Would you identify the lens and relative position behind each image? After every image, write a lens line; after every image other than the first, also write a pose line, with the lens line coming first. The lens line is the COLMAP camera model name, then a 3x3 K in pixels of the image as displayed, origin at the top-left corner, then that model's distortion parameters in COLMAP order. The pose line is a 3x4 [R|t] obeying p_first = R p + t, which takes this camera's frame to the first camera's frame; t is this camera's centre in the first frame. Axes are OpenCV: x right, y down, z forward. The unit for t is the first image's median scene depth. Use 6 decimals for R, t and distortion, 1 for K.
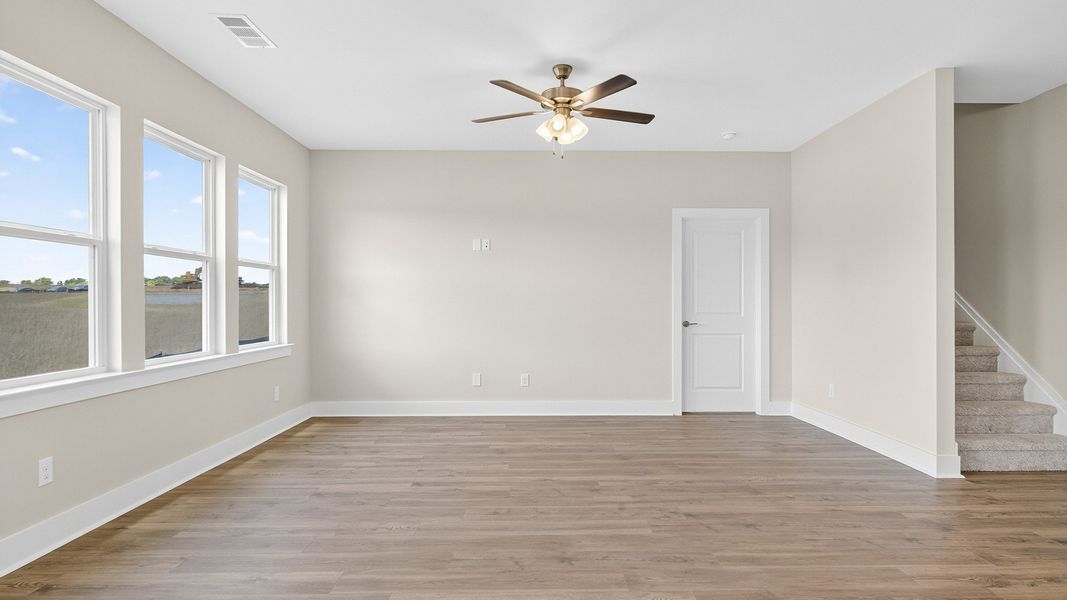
lens RADIAL K [[571.2, 0, 539.0], [0, 571.2, 303.4], [0, 0, 1]] dist [-0.001678, 0.000404]
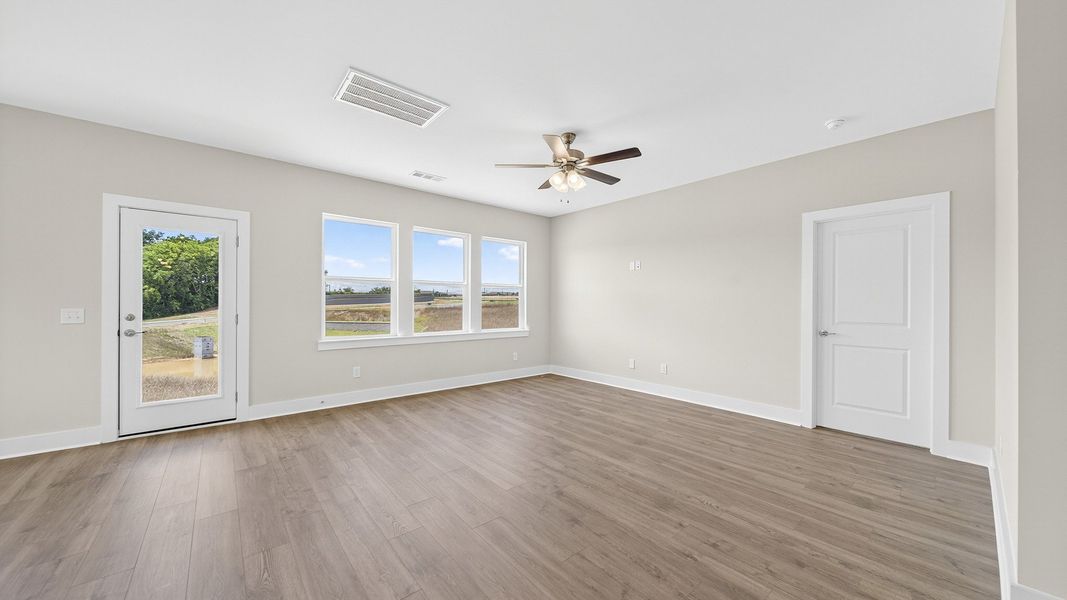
lens RADIAL K [[373.1, 0, 537.0], [0, 373.1, 302.3], [0, 0, 1]] dist [-0.000242, -0.001347]
pose [[0.641542, 0.001837, -0.767086, 0.612333], [-0.006321, 0.999976, -0.002892, -0.014789], [0.767062, 0.006704, 0.641538, 0.349115]]
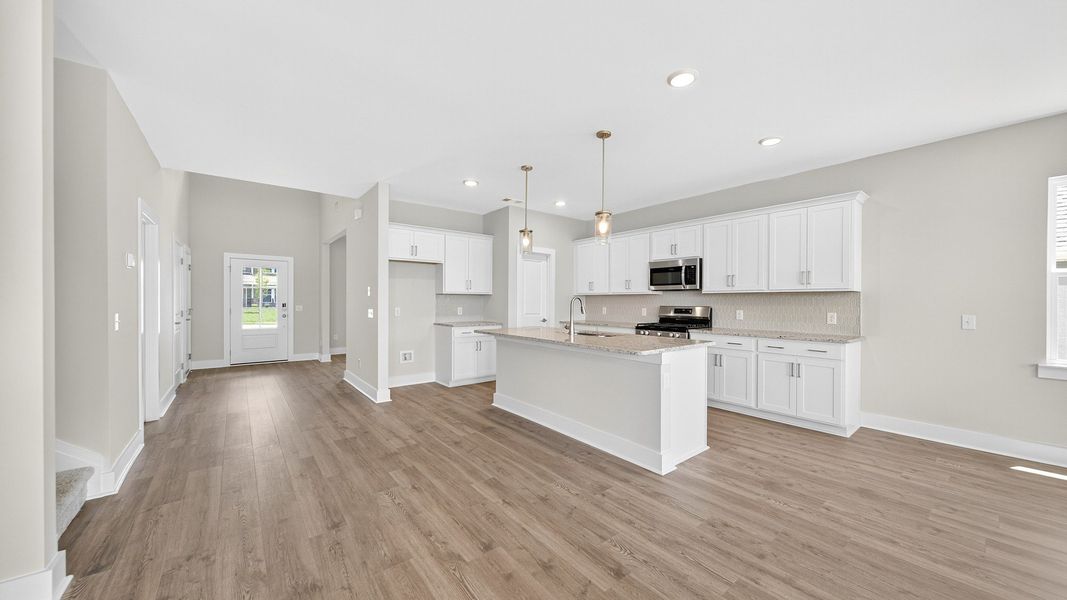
lens RADIAL K [[373.1, 0, 535.9], [0, 373.1, 302.6], [0, 0, 1]] dist [-0.000242, -0.001347]
pose [[-0.618522, -0.004550, 0.785754, 0.048873], [-0.005313, 0.999985, 0.001608, -0.025056], [-0.785749, -0.003180, -0.618537, 0.756212]]
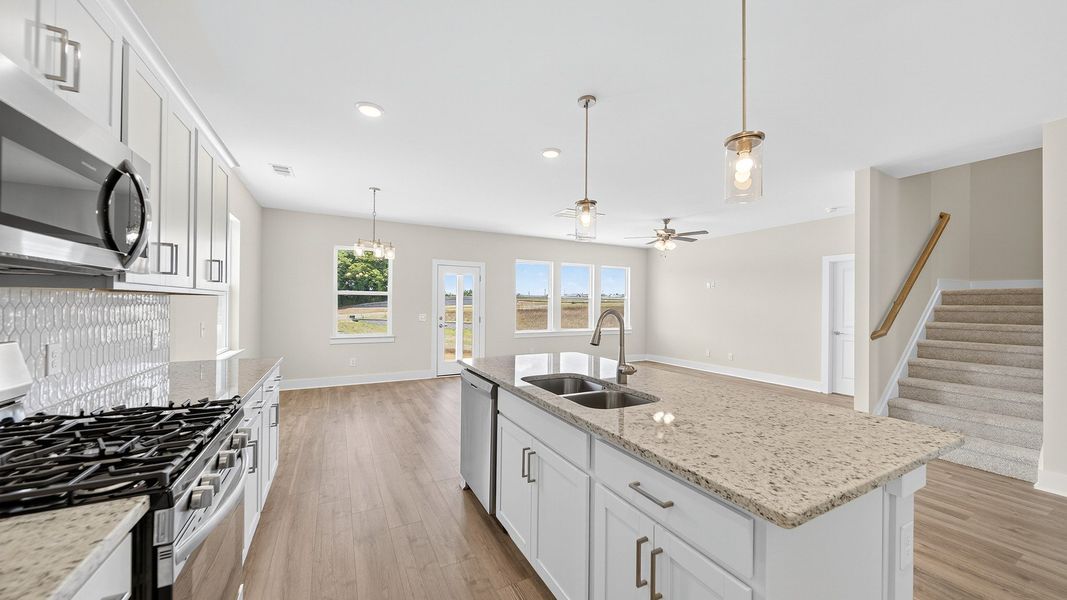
lens RADIAL K [[388.9, 0, 532.9], [0, 388.9, 305.6], [0, 0, 1]] dist [0.009328, 0.000013]
pose [[0.459509, -0.001030, -0.888173, 1.142327], [-0.011266, 0.999912, -0.006988, -0.027584], [0.888102, 0.013217, 0.459457, -0.232541]]
